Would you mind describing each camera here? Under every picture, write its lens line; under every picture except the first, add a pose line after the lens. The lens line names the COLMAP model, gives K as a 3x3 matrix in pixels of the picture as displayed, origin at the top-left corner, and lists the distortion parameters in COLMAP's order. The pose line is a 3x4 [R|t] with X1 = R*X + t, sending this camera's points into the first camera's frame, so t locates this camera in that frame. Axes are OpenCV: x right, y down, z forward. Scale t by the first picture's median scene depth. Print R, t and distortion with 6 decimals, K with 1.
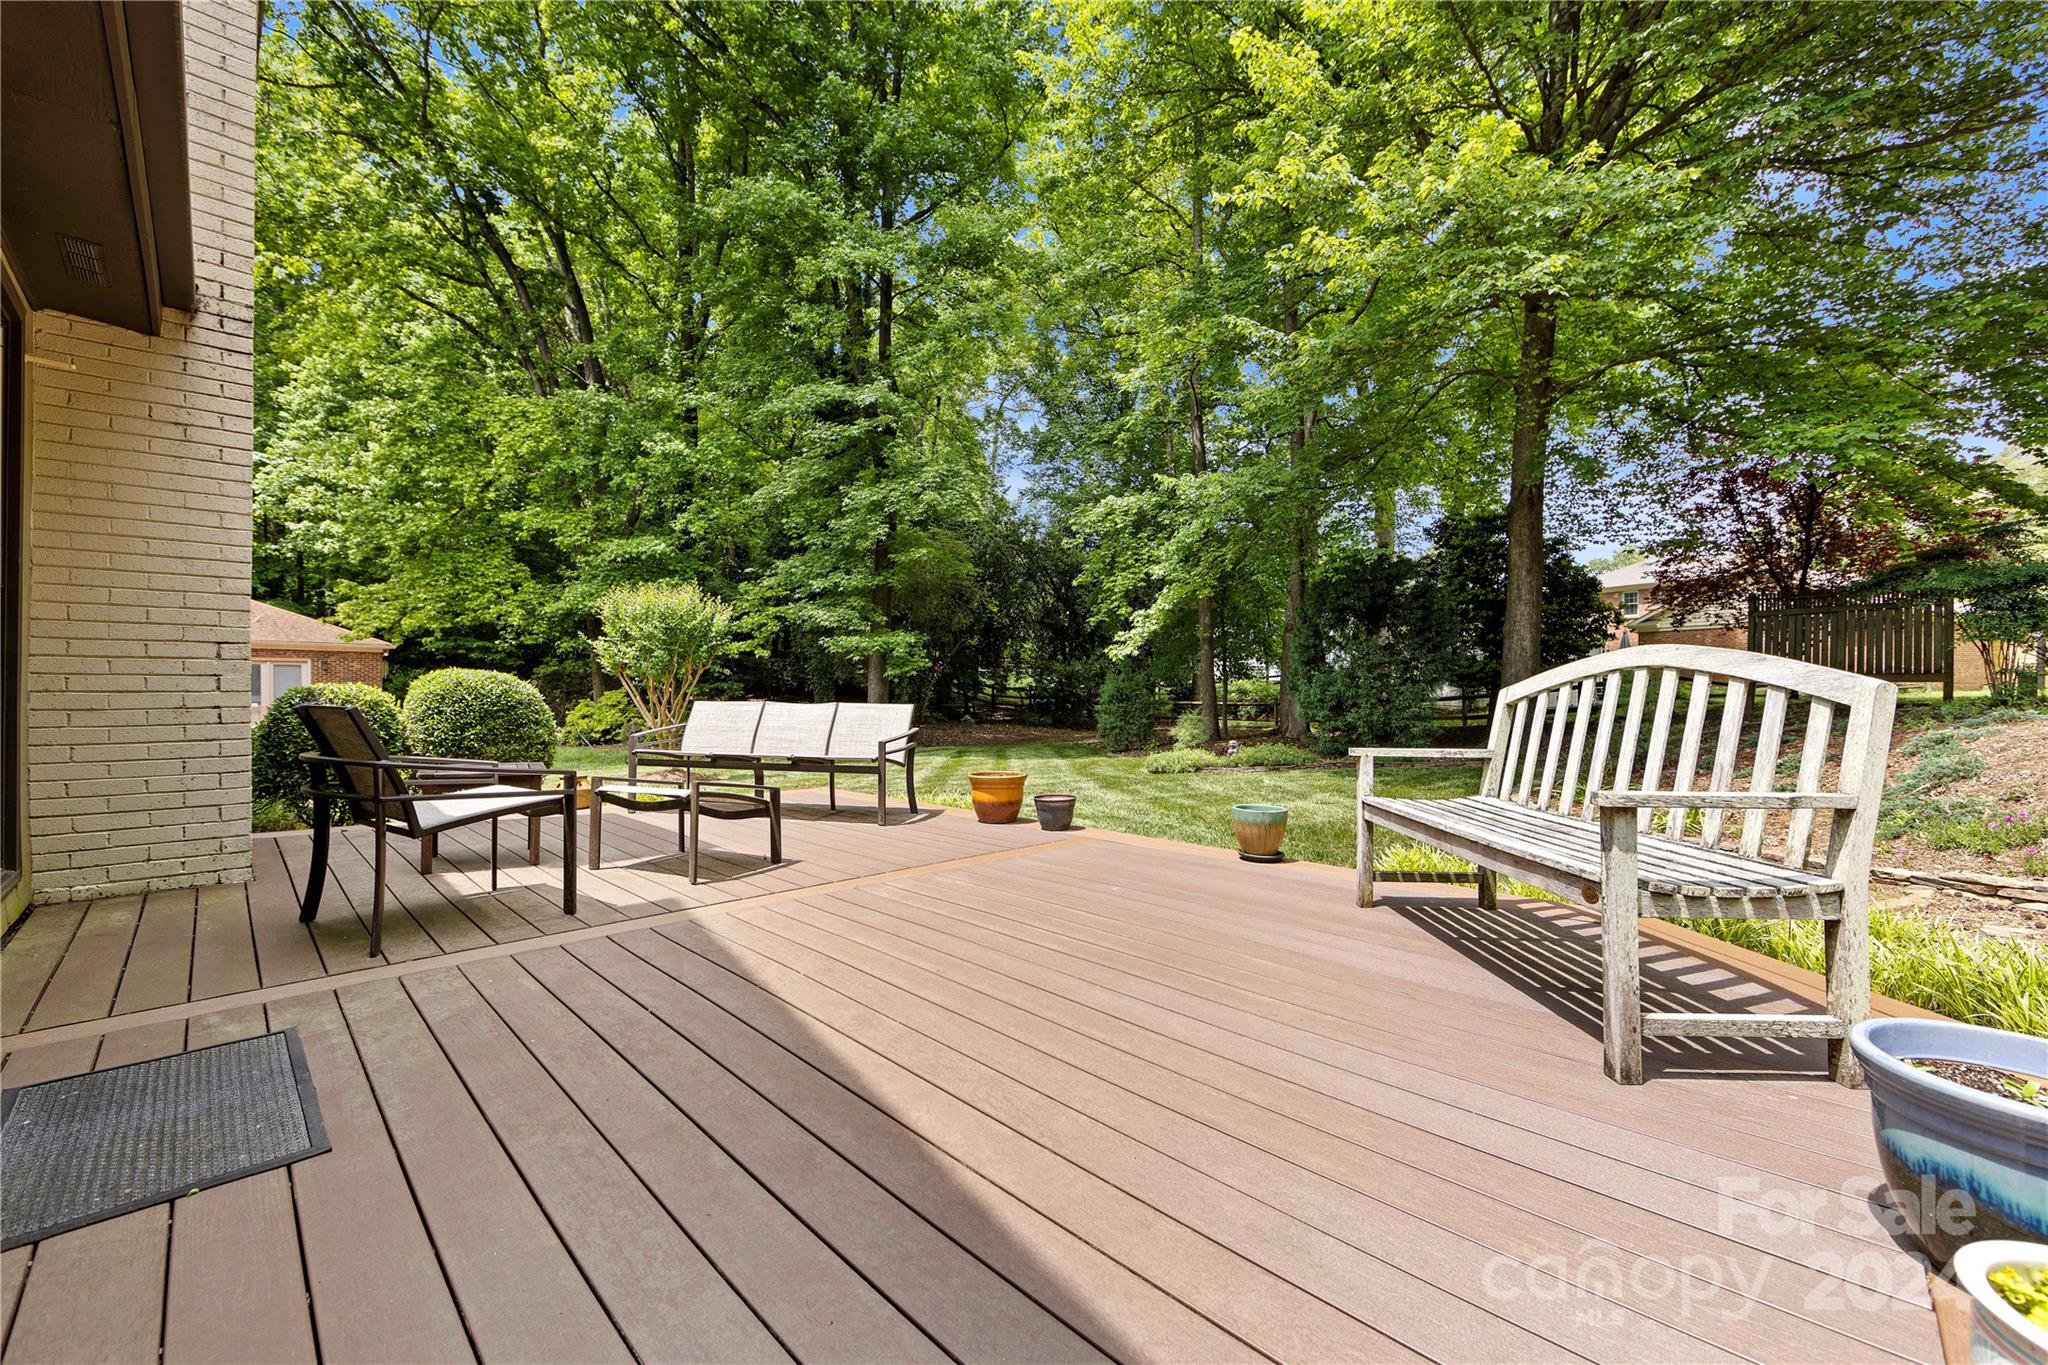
lens RADIAL K [[806.6, 0, 1022.9], [0, 806.6, 688.9], [0, 0, 1]] dist [-0.000109, -0.000181]
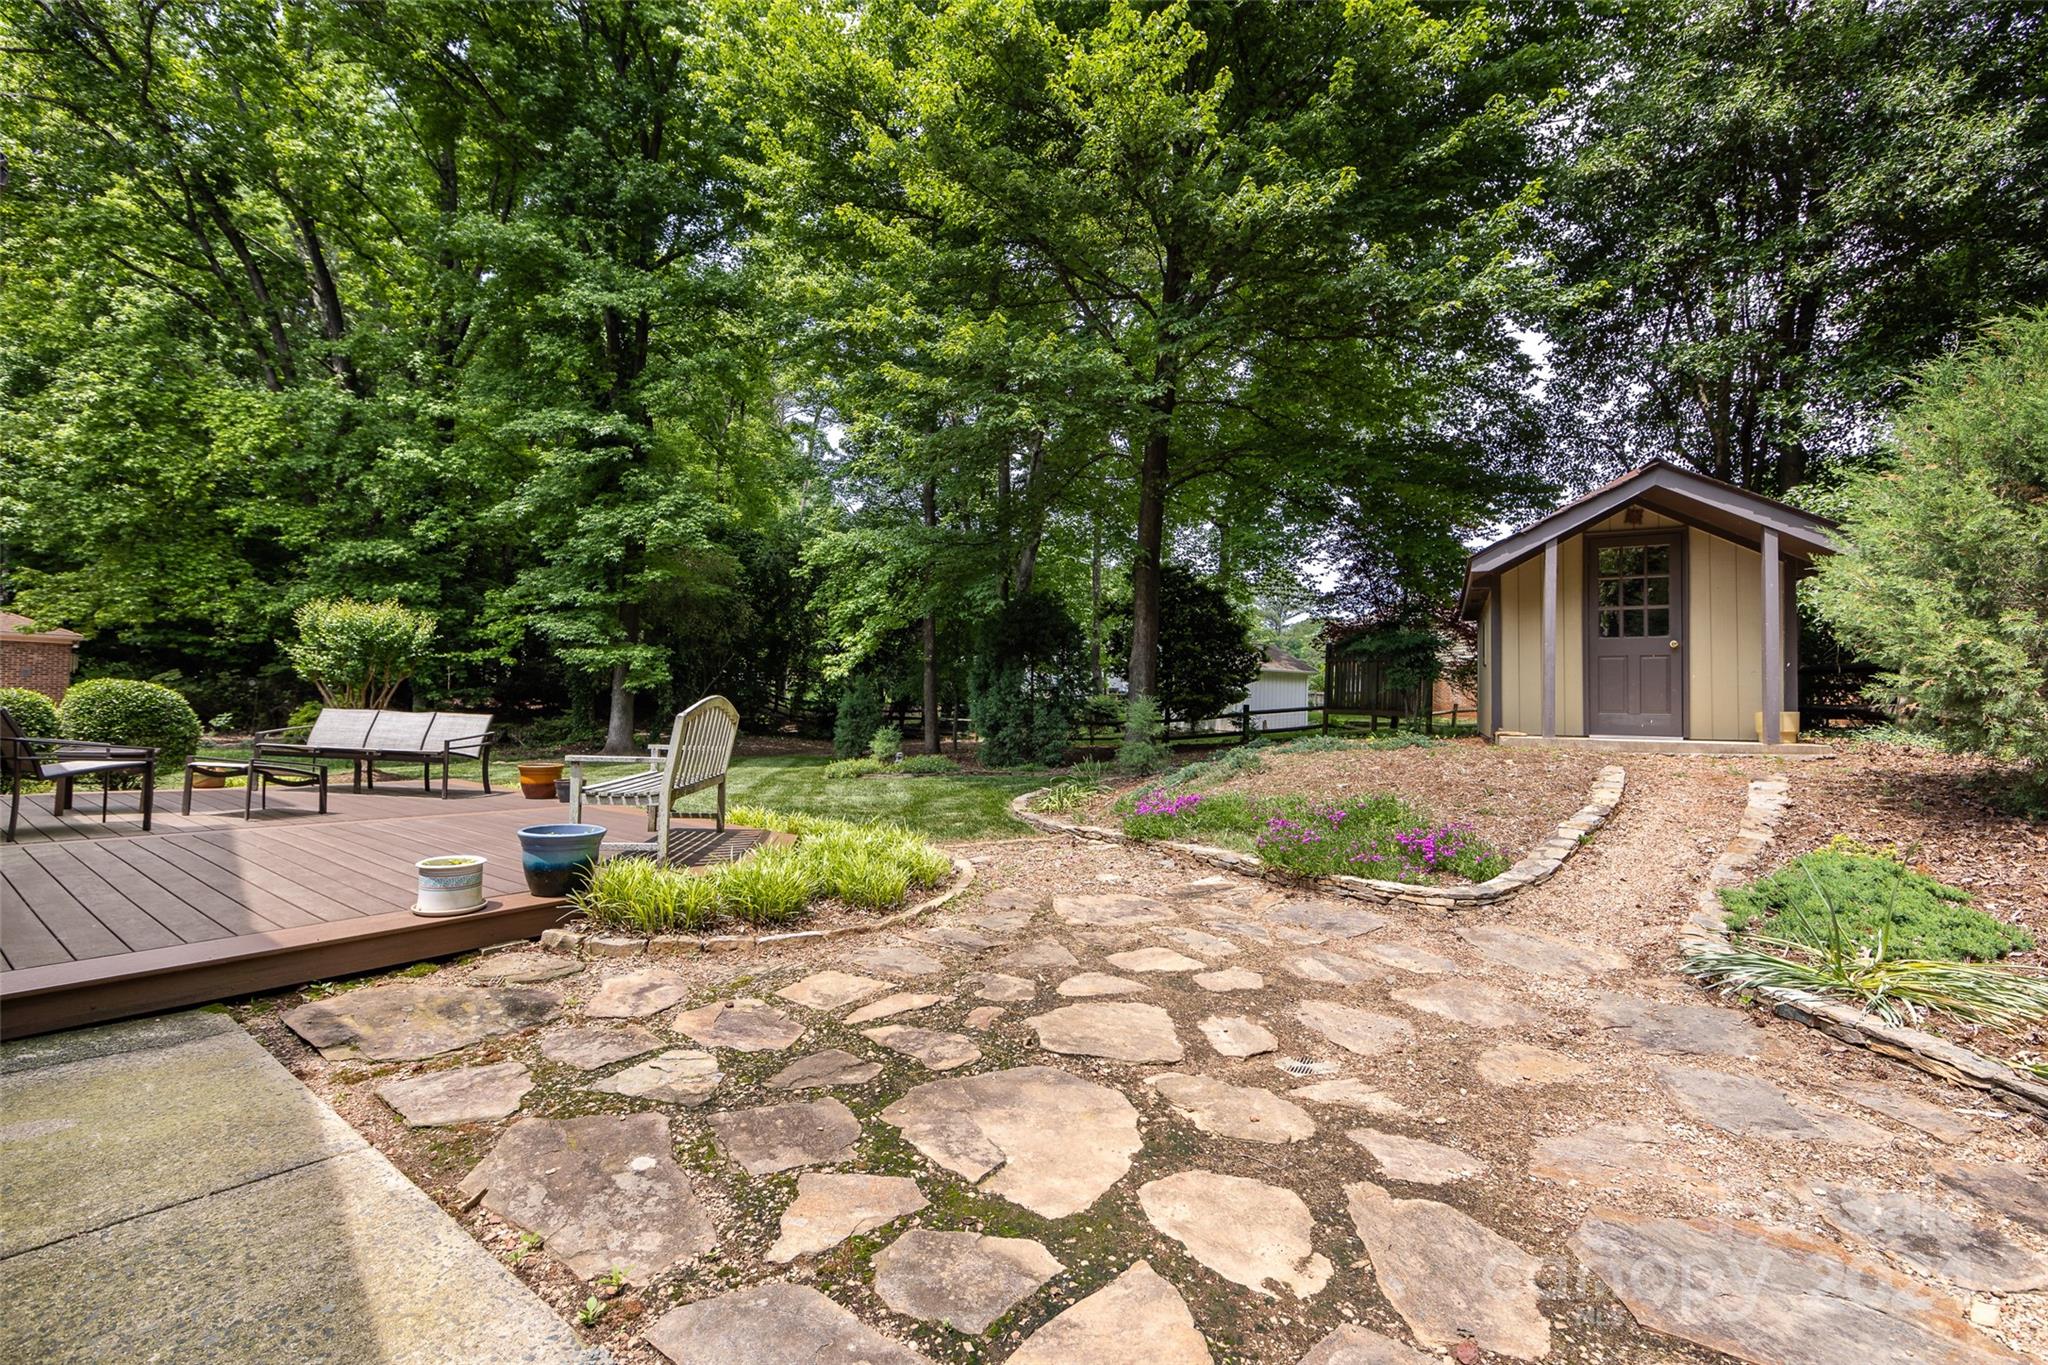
lens RADIAL K [[852.9, 0, 1023.9], [0, 852.9, 691.2], [0, 0, 1]] dist [-0.000281, -0.000255]
pose [[0.986156, 0.029621, 0.163155, 0.155983], [-0.027286, 0.999491, -0.016538, -0.006602], [-0.163561, 0.011857, 0.986462, -0.176849]]
